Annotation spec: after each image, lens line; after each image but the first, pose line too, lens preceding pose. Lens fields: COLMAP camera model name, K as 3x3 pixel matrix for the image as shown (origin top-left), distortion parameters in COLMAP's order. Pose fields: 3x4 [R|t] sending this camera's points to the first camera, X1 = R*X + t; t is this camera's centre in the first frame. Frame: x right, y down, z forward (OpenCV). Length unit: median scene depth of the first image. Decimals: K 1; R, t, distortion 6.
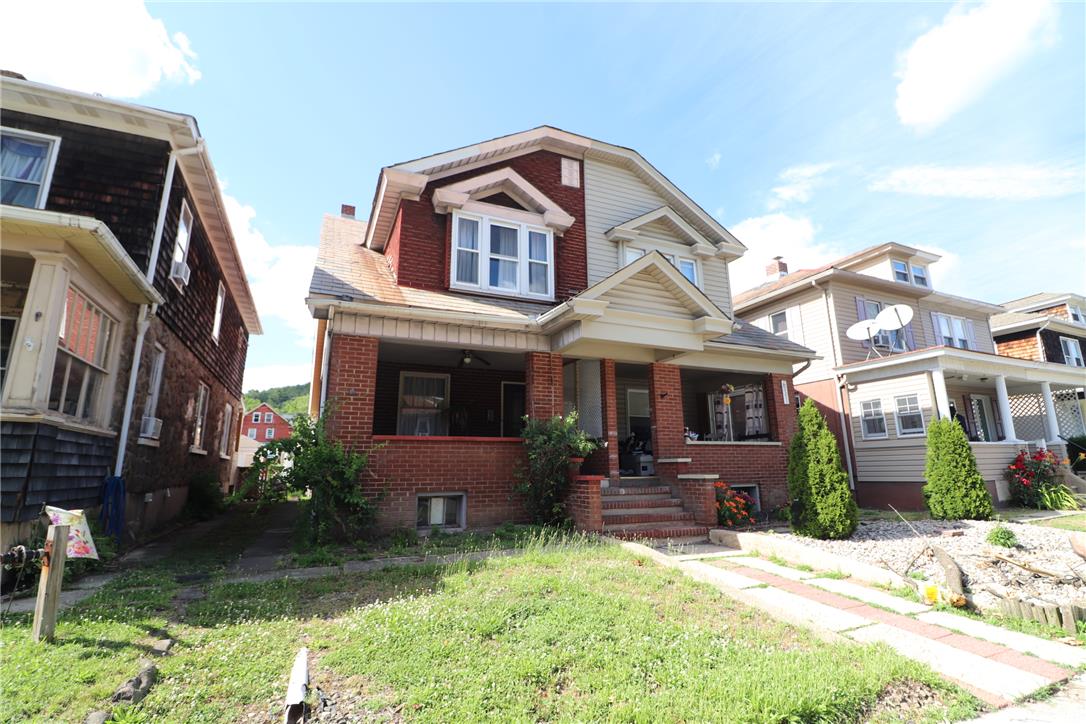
lens RADIAL K [[508.0, 0, 544.4], [0, 508.0, 354.7], [0, 0, 1]] dist [-0.010350, -0.007126]
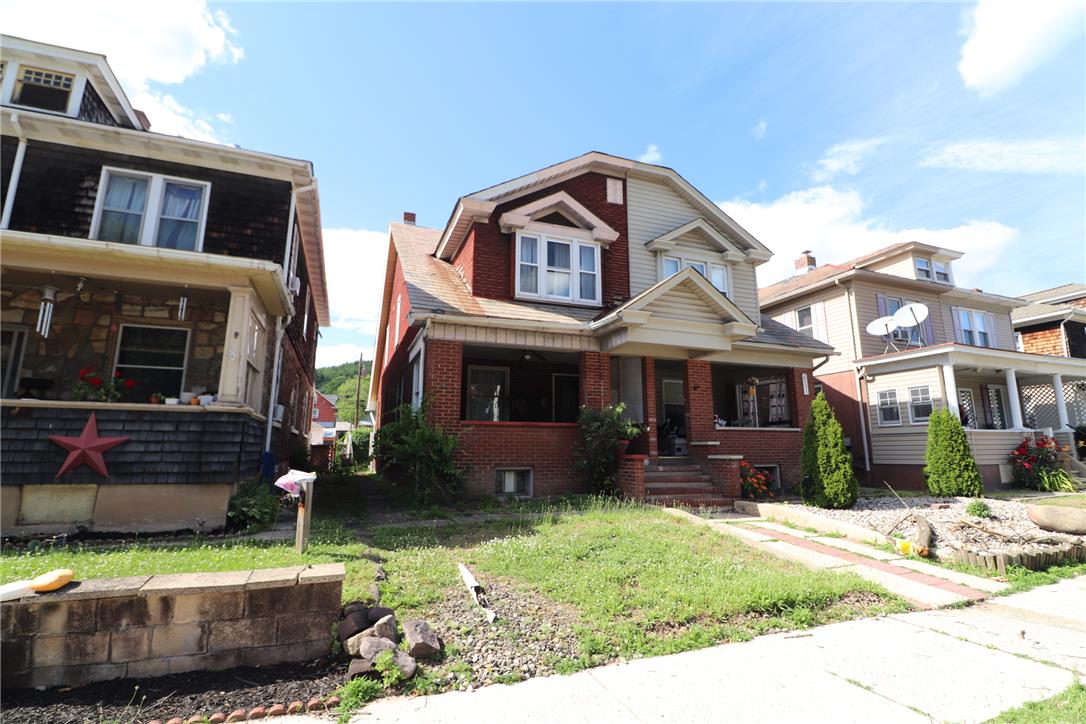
lens RADIAL K [[508.0, 0, 543.5], [0, 508.0, 354.7], [0, 0, 1]] dist [-0.010350, -0.007126]
pose [[0.998388, 0.001039, -0.056752, -0.050777], [0.001025, 0.999340, 0.036313, -0.039364], [0.056752, -0.036313, 0.997728, -0.184767]]
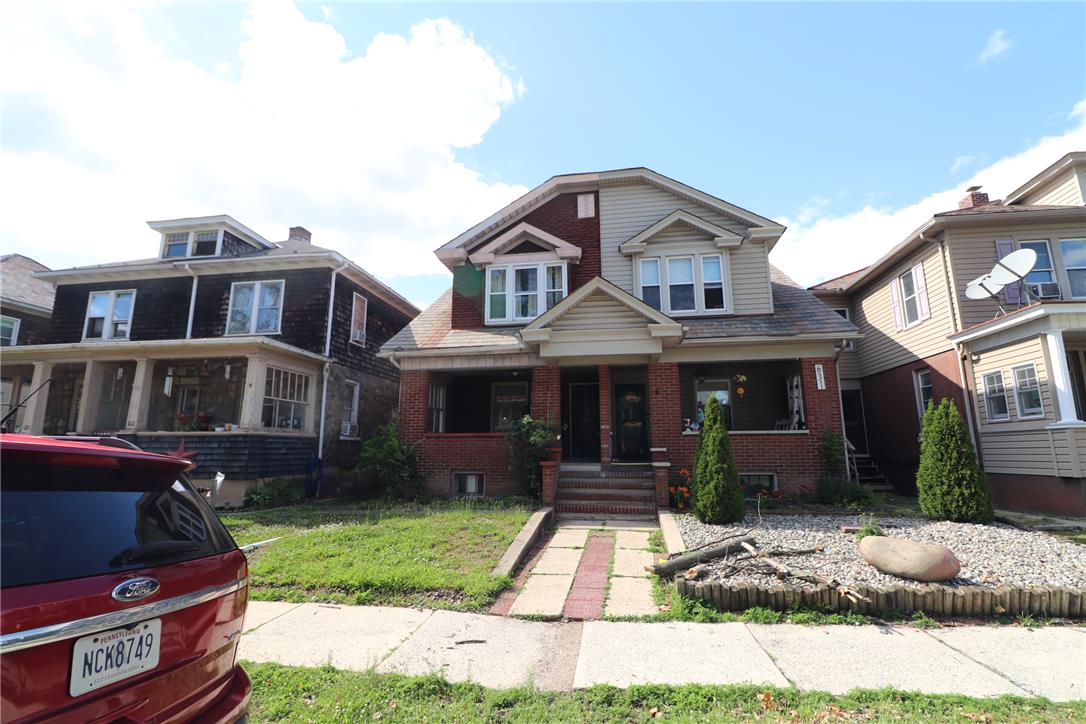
lens RADIAL K [[508.0, 0, 541.9], [0, 508.0, 354.0], [0, 0, 1]] dist [-0.010350, -0.007126]
pose [[0.833308, -0.096749, -0.544277, 0.673279], [0.117833, 0.993026, 0.003889, -0.039230], [0.540105, -0.067374, 0.838897, -0.080127]]
